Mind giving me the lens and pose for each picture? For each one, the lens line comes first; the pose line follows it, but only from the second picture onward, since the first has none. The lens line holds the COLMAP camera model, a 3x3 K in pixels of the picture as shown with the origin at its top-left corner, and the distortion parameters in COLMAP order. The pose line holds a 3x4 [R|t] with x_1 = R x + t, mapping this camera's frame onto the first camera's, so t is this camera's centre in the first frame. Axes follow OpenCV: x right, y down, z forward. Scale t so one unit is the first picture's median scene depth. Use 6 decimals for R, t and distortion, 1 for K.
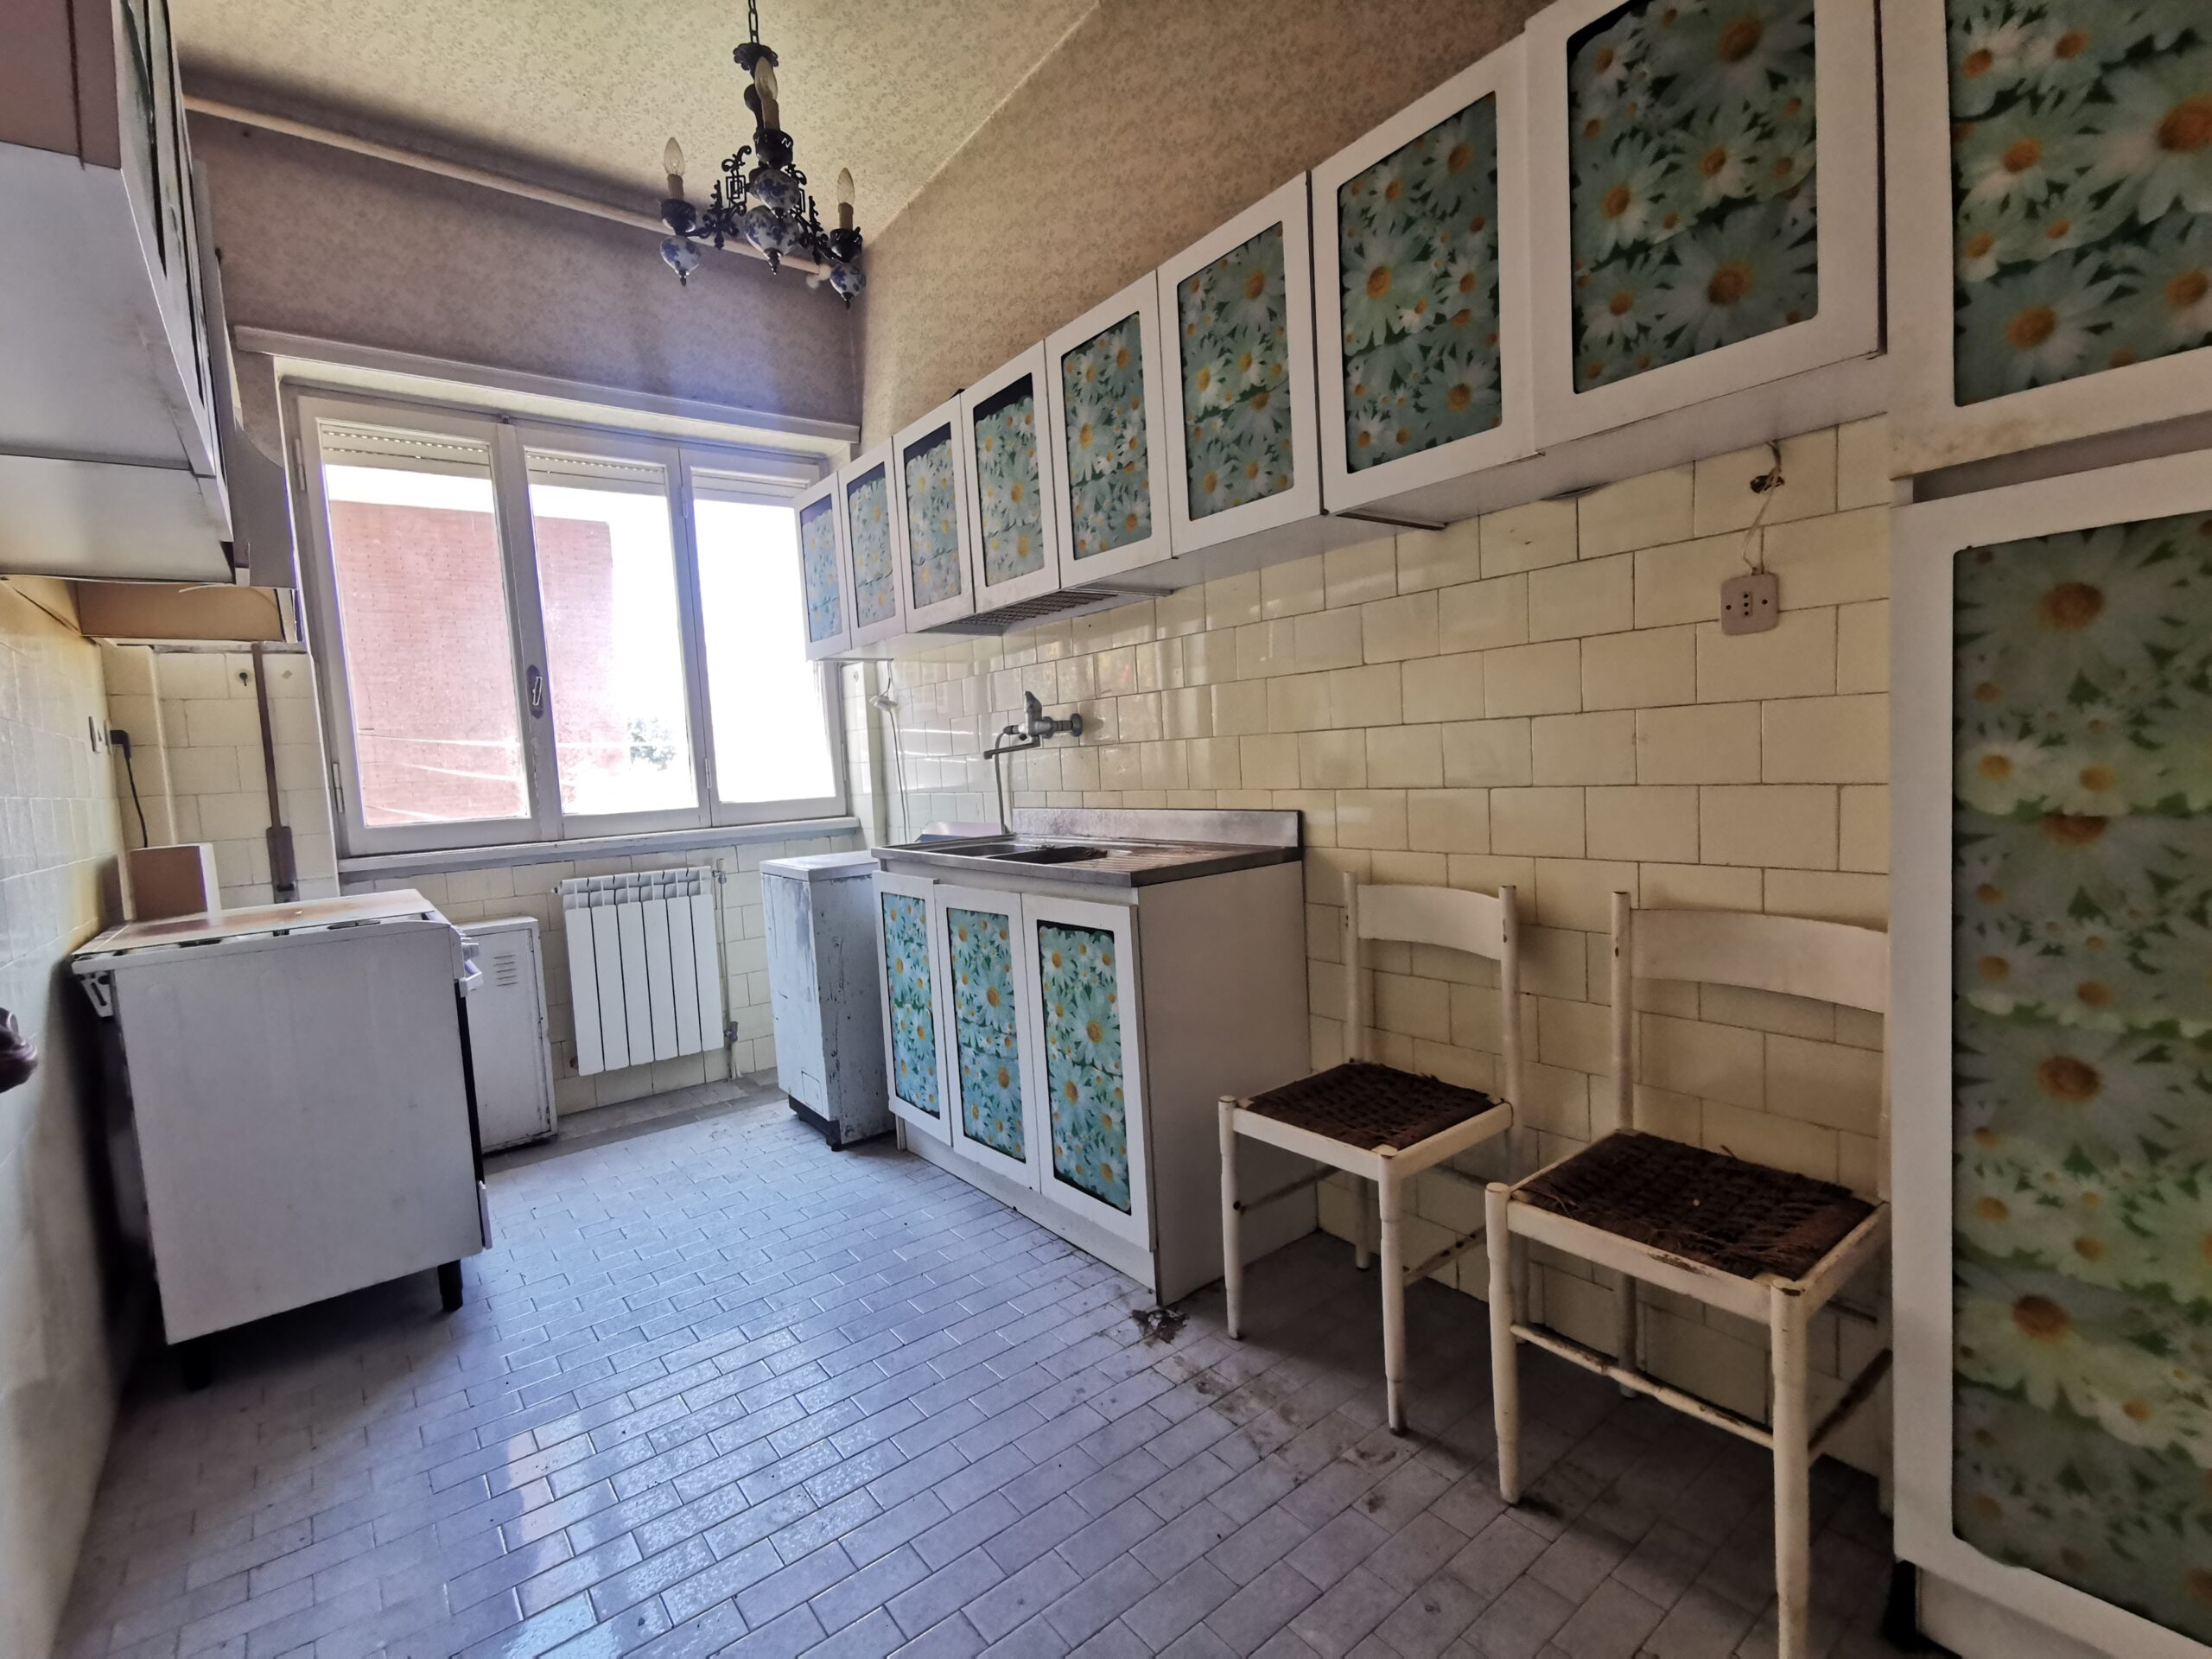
lens RADIAL K [[1020.0, 0, 1107.2], [0, 1020.0, 847.1], [0, 0, 1]] dist [0.003593, -0.000047]
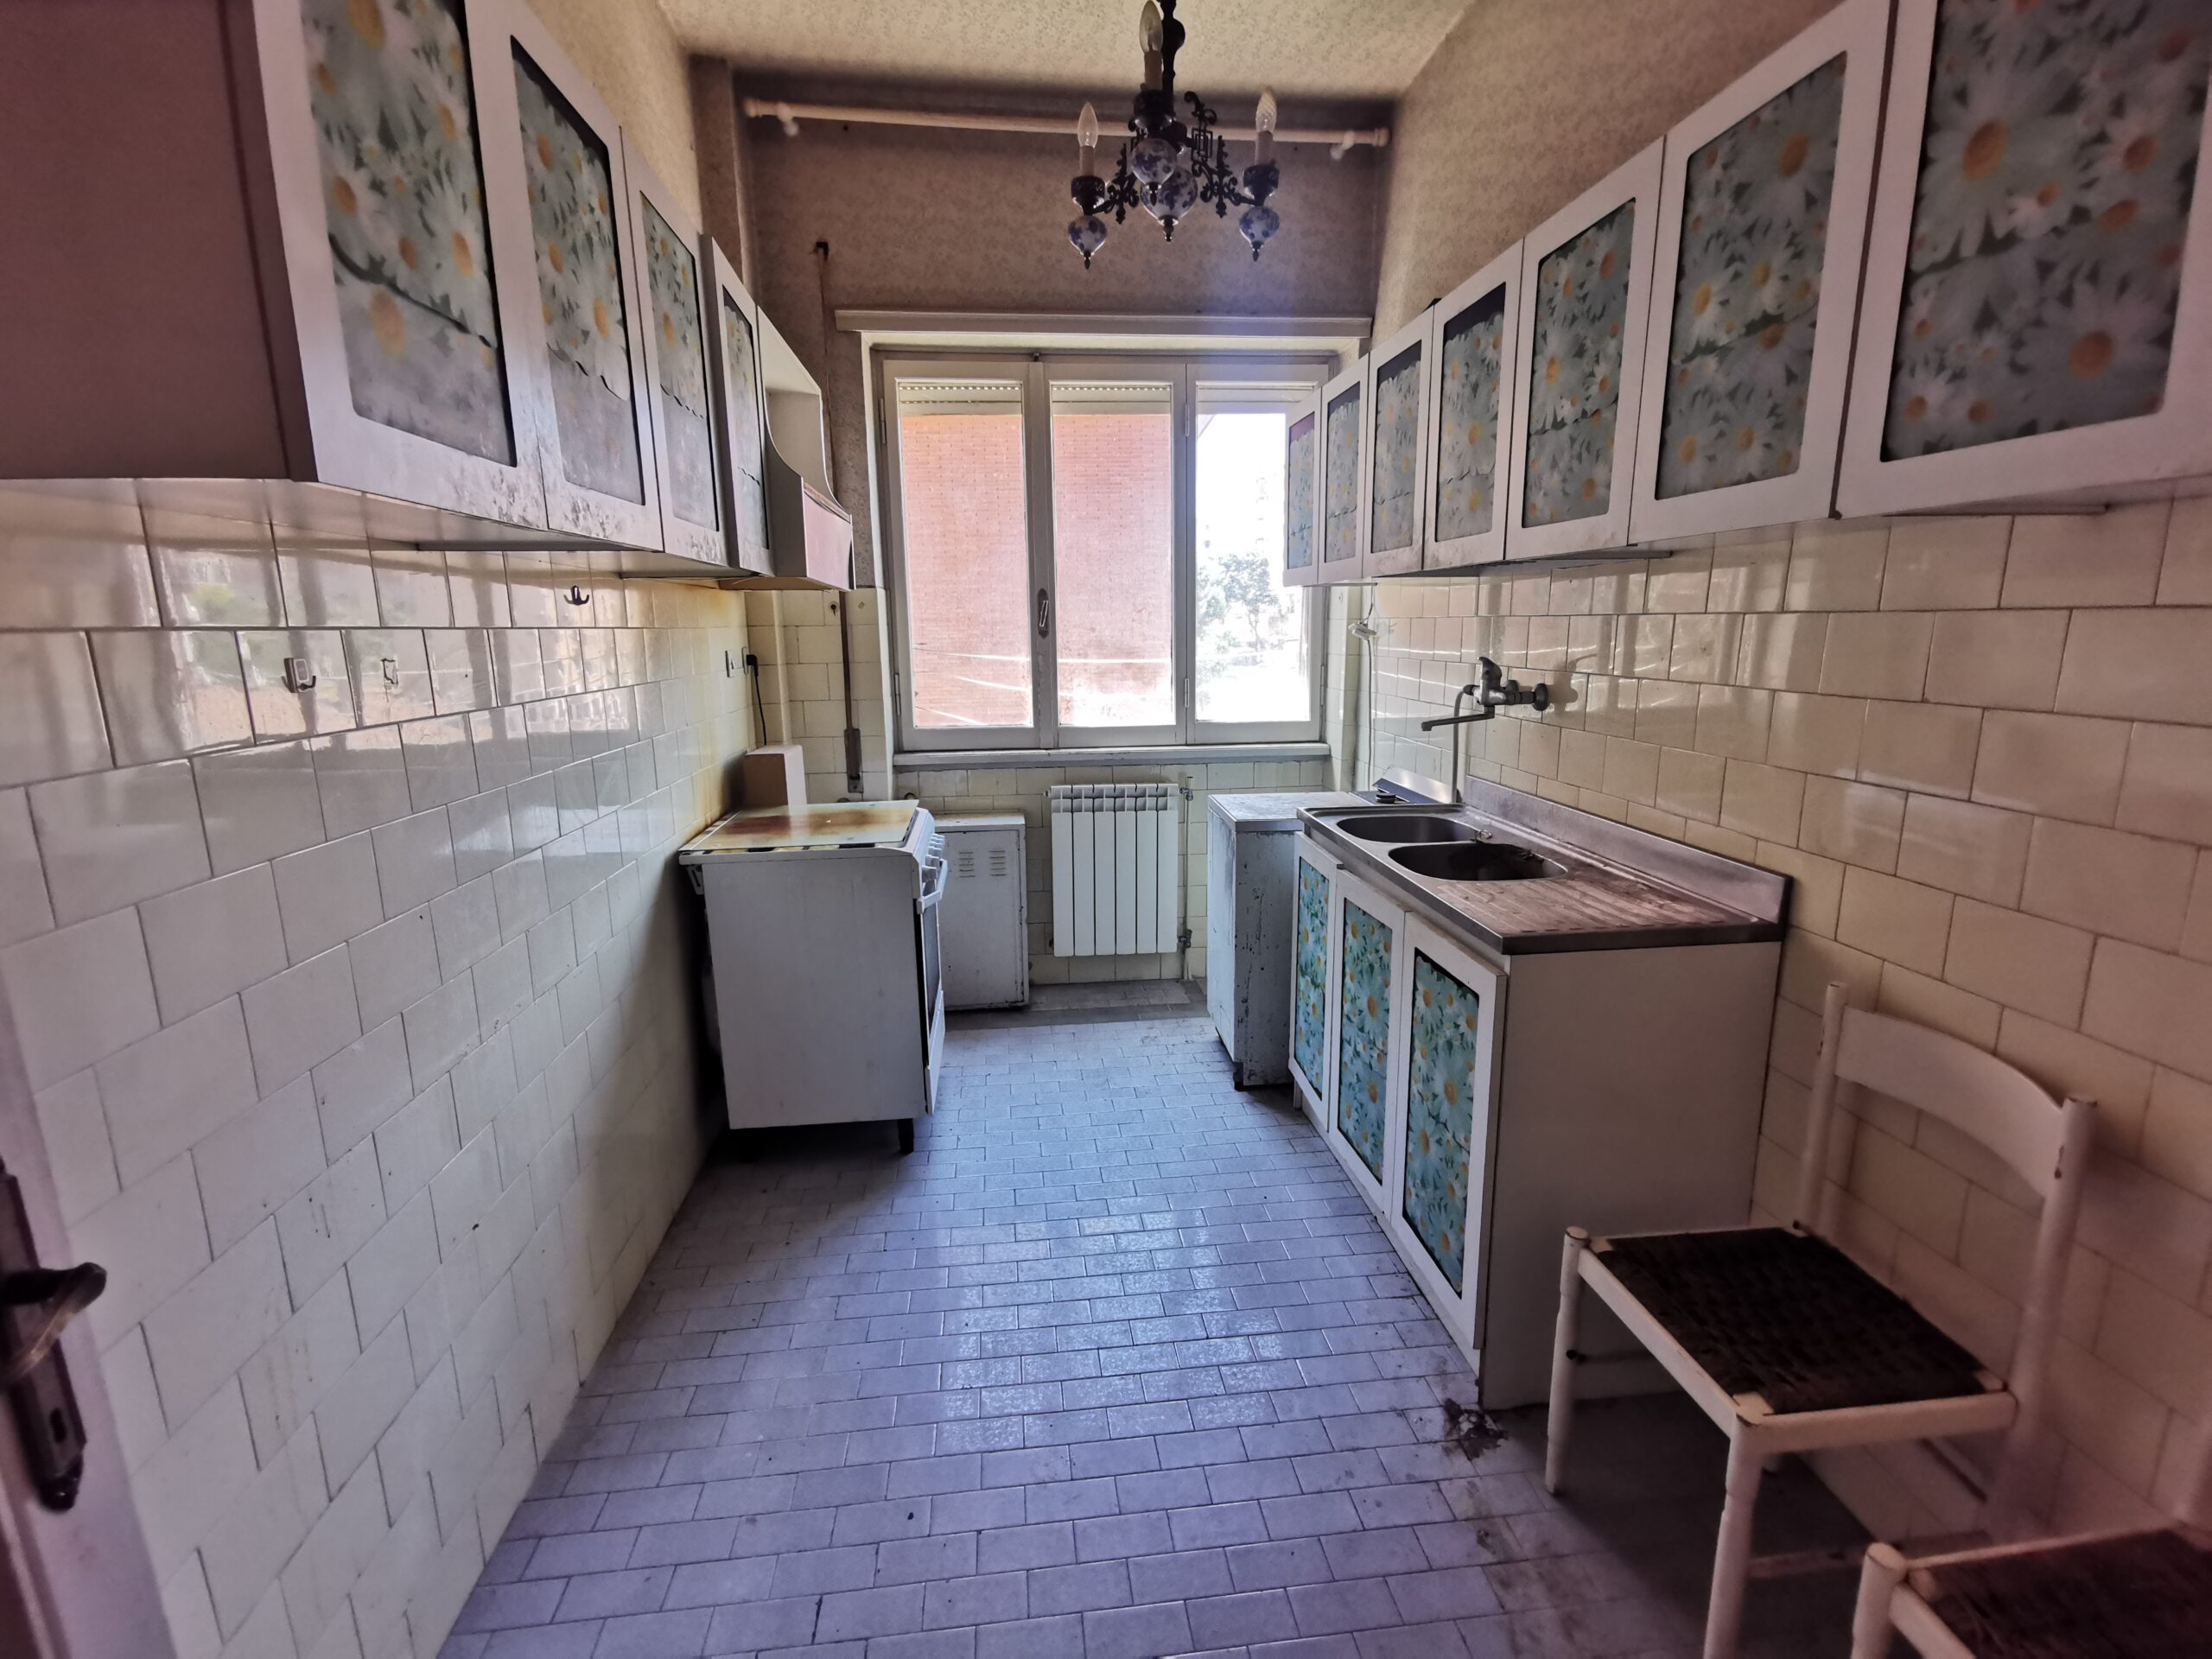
lens RADIAL K [[1016.5, 0, 1110.2], [0, 1016.5, 841.9], [0, 0, 1]] dist [0.012854, 0.000341]
pose [[0.849034, 0.154279, -0.505311, 0.140216], [-0.077888, 0.982515, 0.169107, -0.148634], [0.522566, -0.104220, 0.846205, 0.114989]]
